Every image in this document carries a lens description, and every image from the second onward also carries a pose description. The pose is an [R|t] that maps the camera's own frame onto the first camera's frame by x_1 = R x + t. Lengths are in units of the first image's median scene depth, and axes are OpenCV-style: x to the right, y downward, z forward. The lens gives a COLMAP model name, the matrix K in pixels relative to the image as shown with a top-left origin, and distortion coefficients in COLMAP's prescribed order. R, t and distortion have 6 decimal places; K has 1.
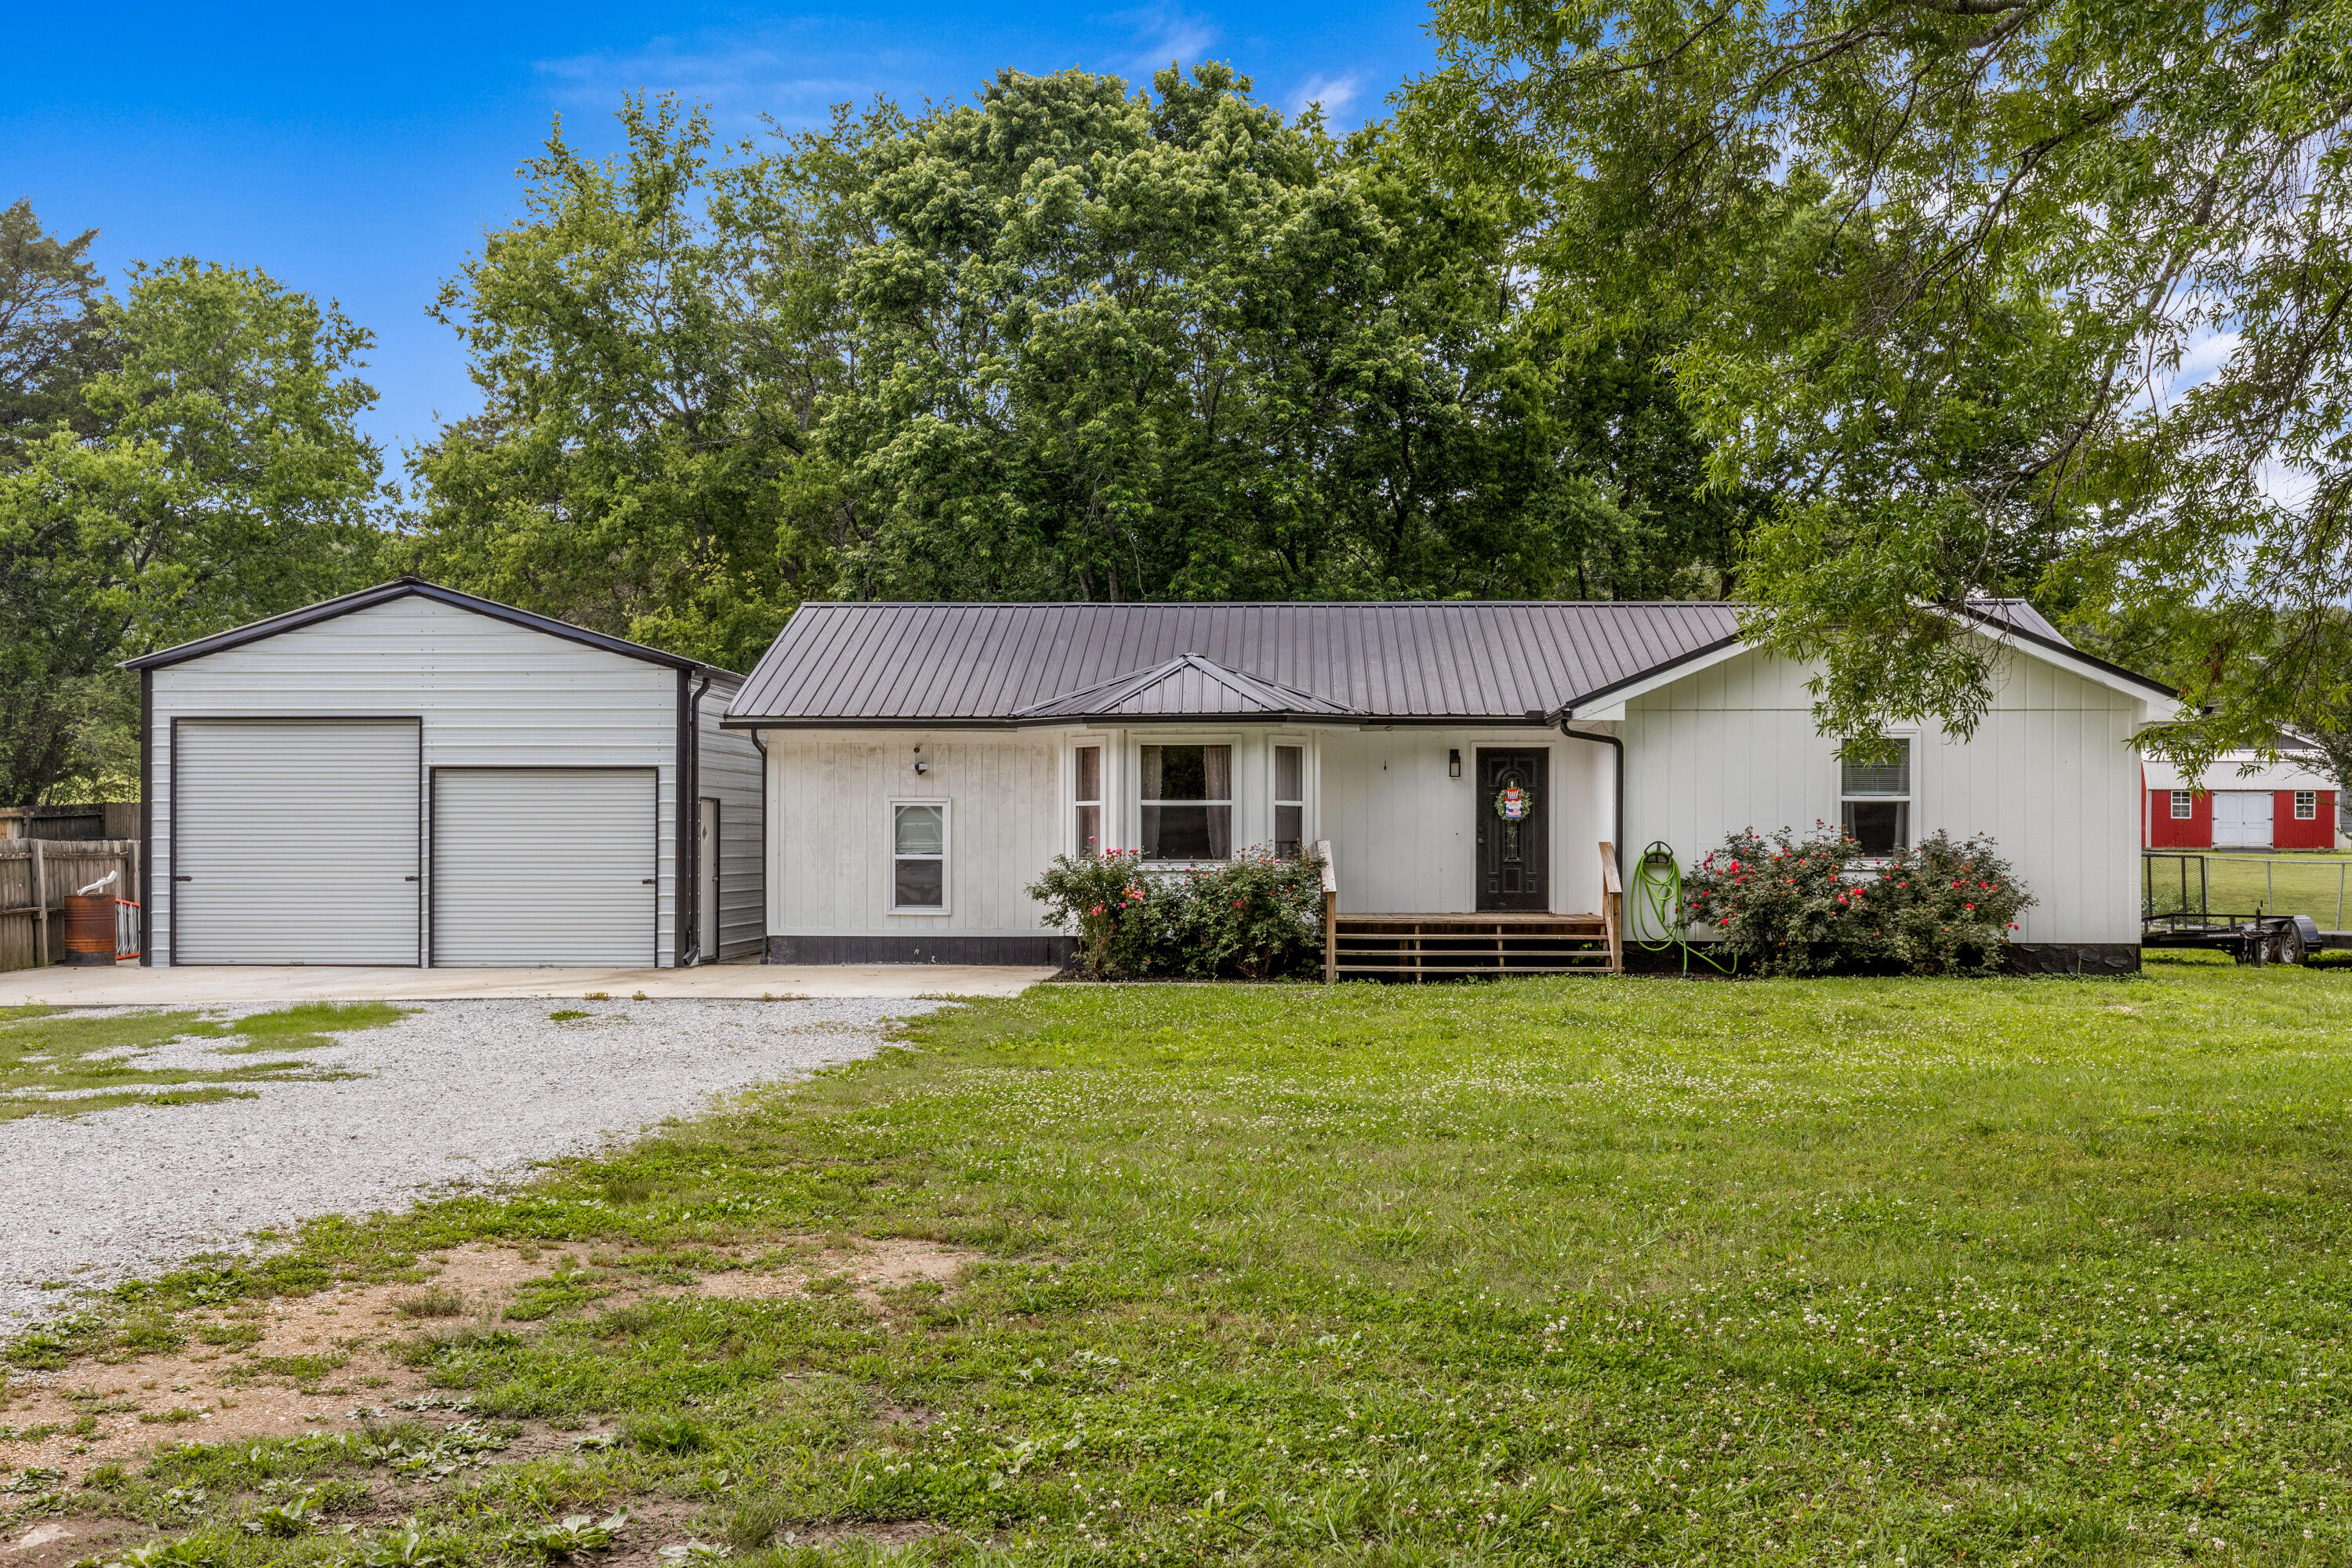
lens RADIAL K [[2413.5, 0, 1090.6], [0, 2413.5, 790.2], [0, 0, 1]] dist [0.010340, 0.006540]
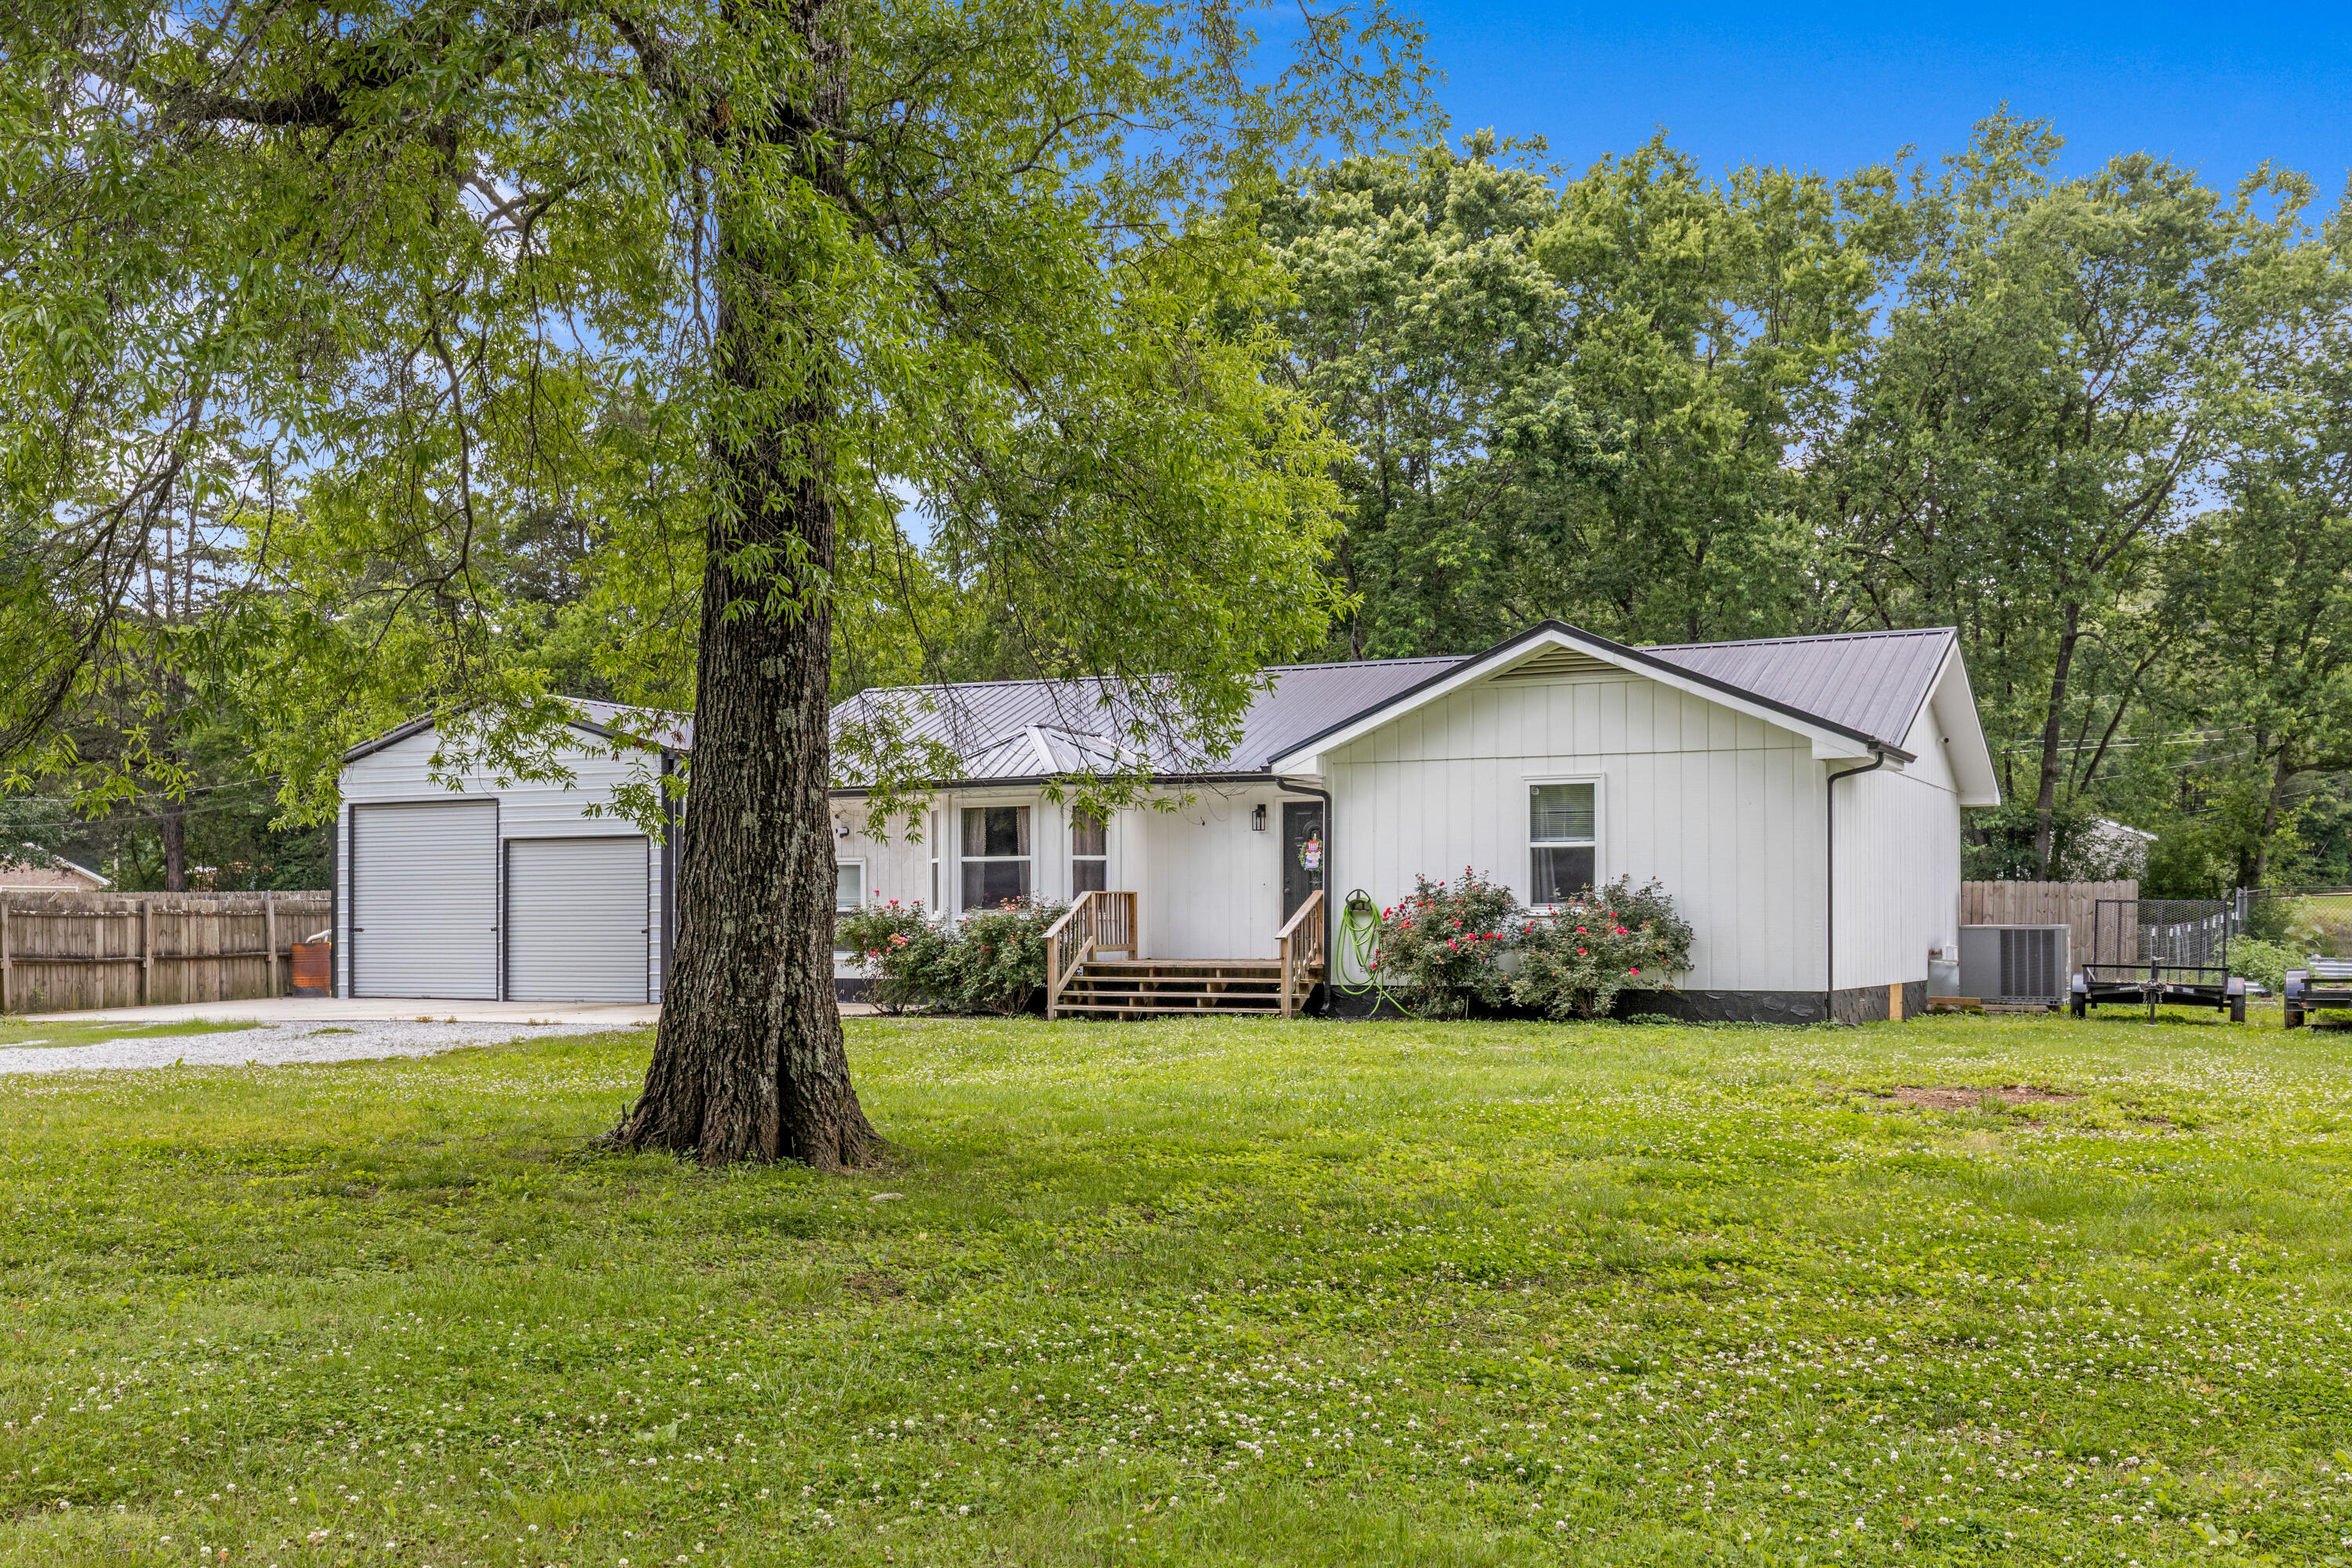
lens RADIAL K [[2433.1, 0, 1070.1], [0, 2433.1, 841.5], [0, 0, 1]] dist [0.012236, -0.002699]
pose [[0.900686, -0.017909, -0.434102, 0.537854], [0.015619, 0.999839, -0.008844, 0.007422], [0.434190, 0.001186, 0.900820, 0.004029]]
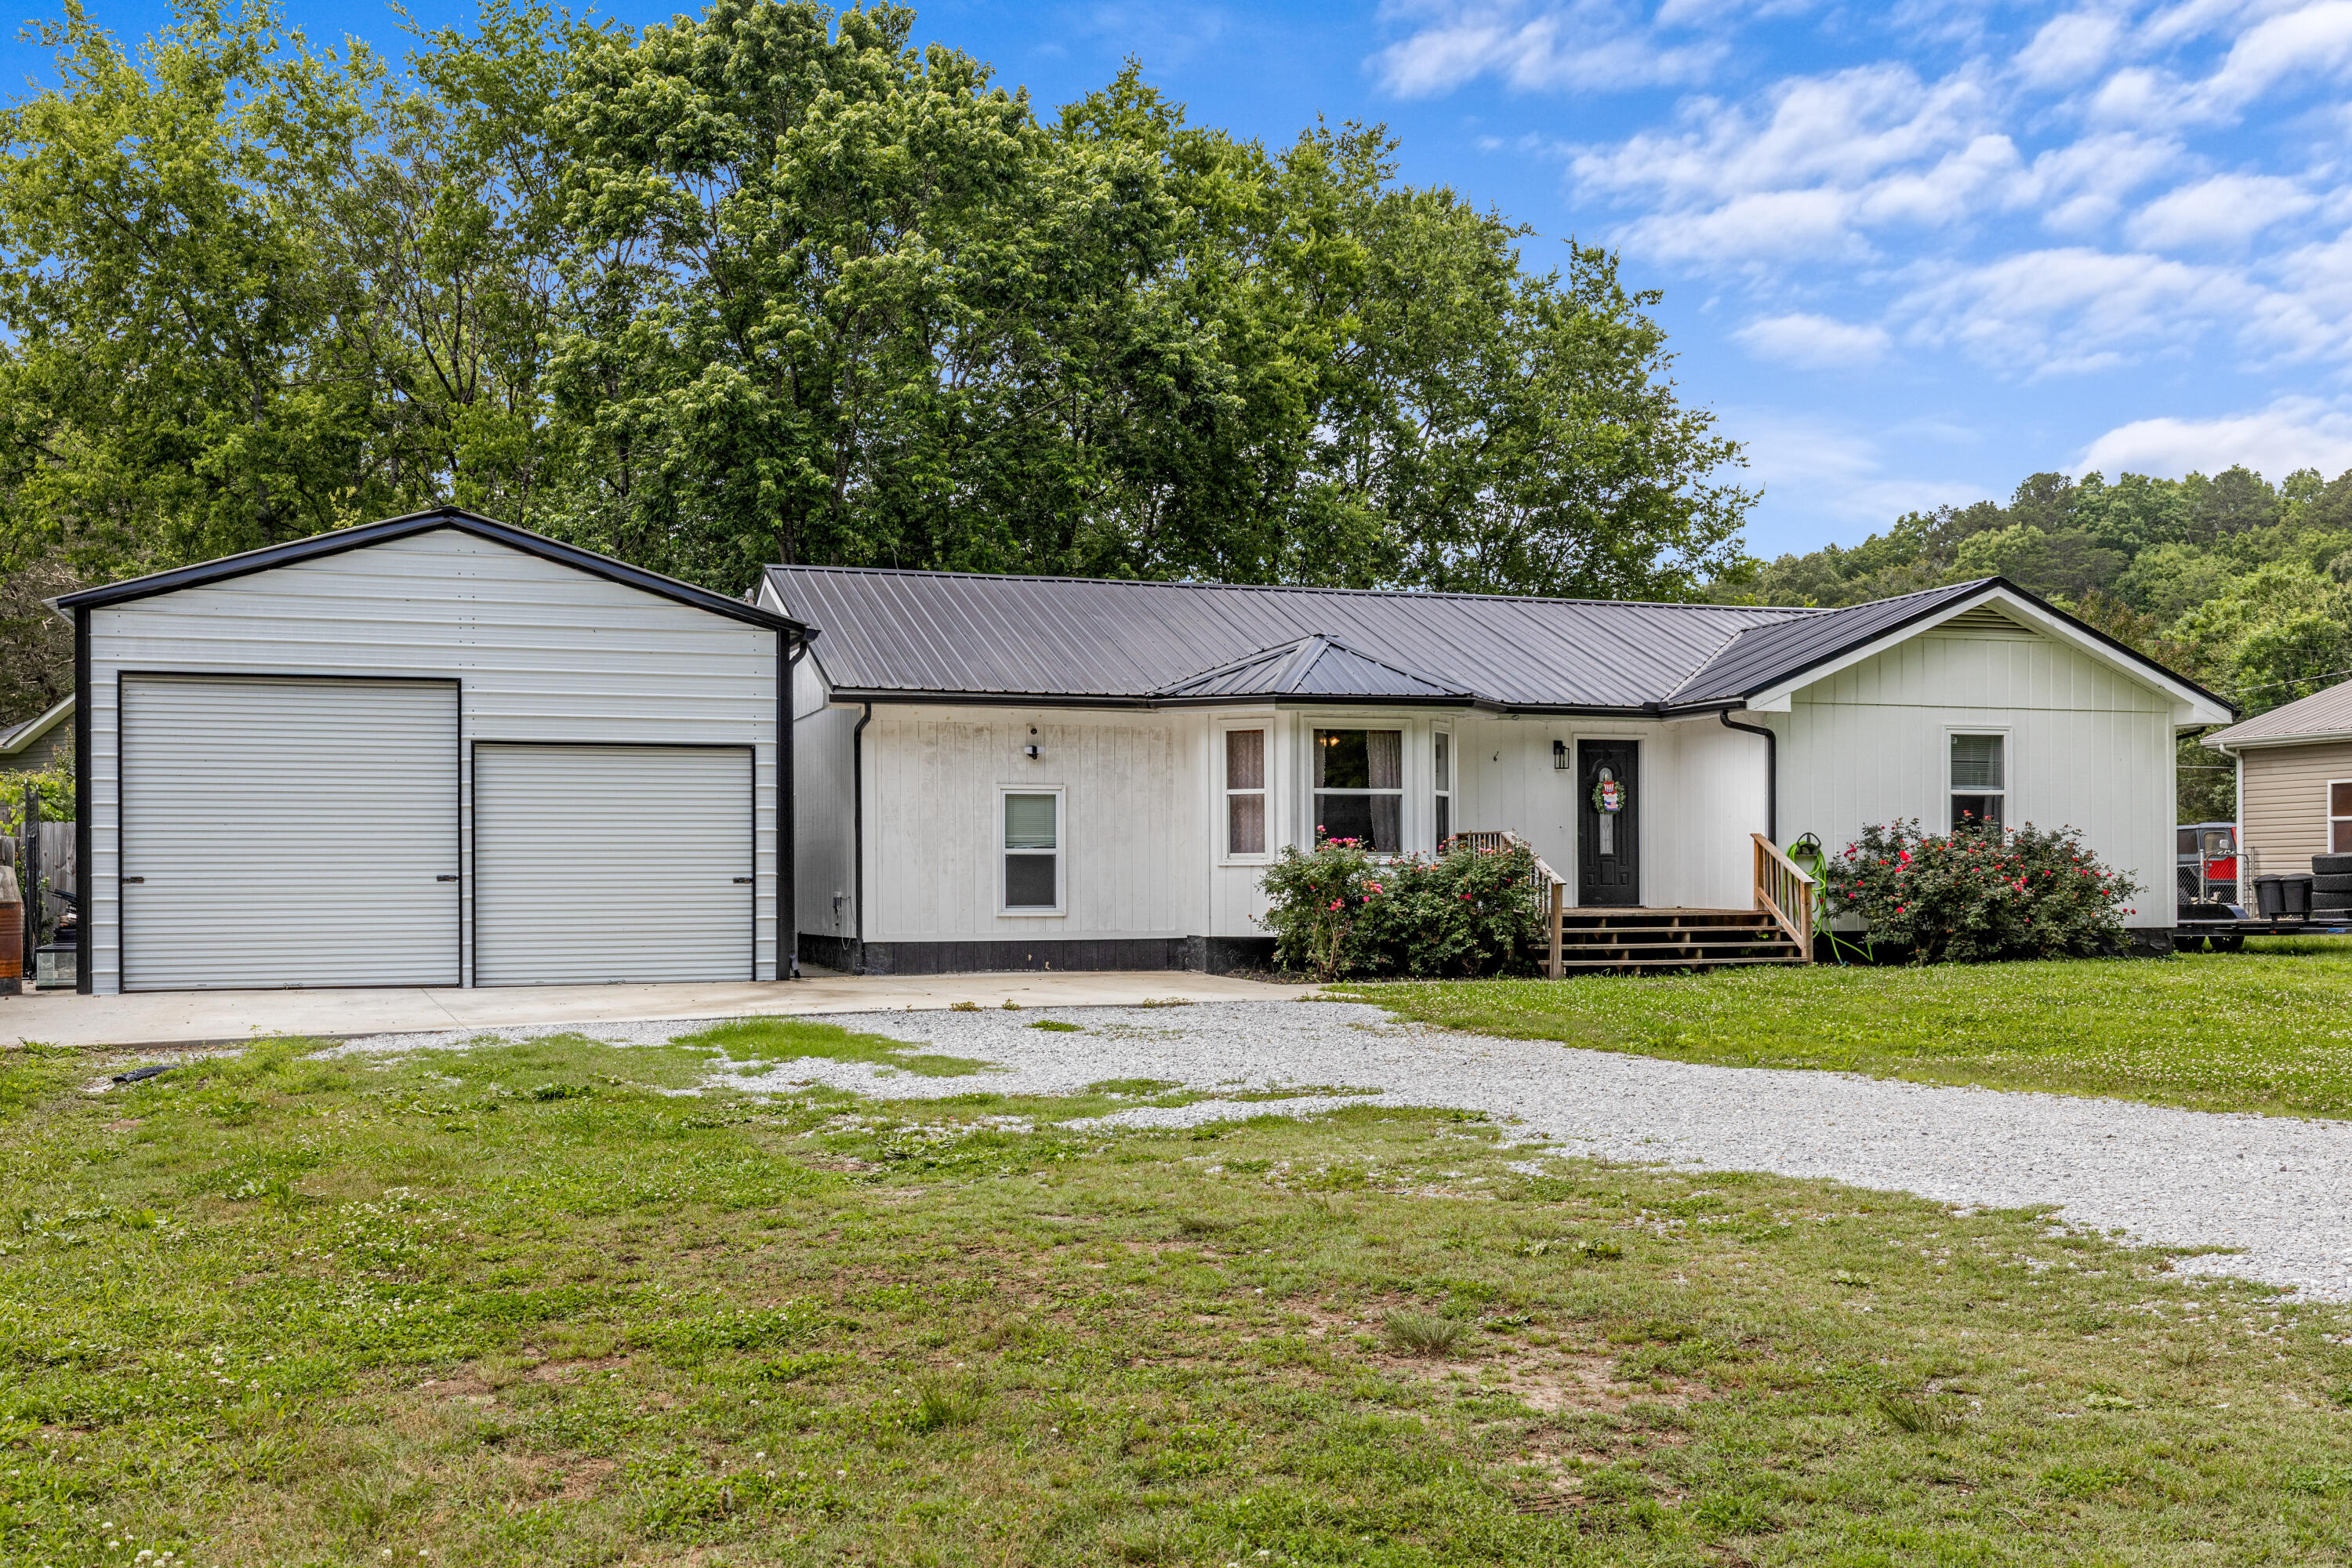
lens RADIAL K [[2433.1, 0, 1070.1], [0, 2433.1, 841.5], [0, 0, 1]] dist [0.012236, -0.002699]
pose [[0.921796, 0.001221, 0.387673, -0.412907], [-0.005343, 0.999940, 0.009556, 0.015675], [-0.387639, -0.010880, 0.921747, 0.169160]]
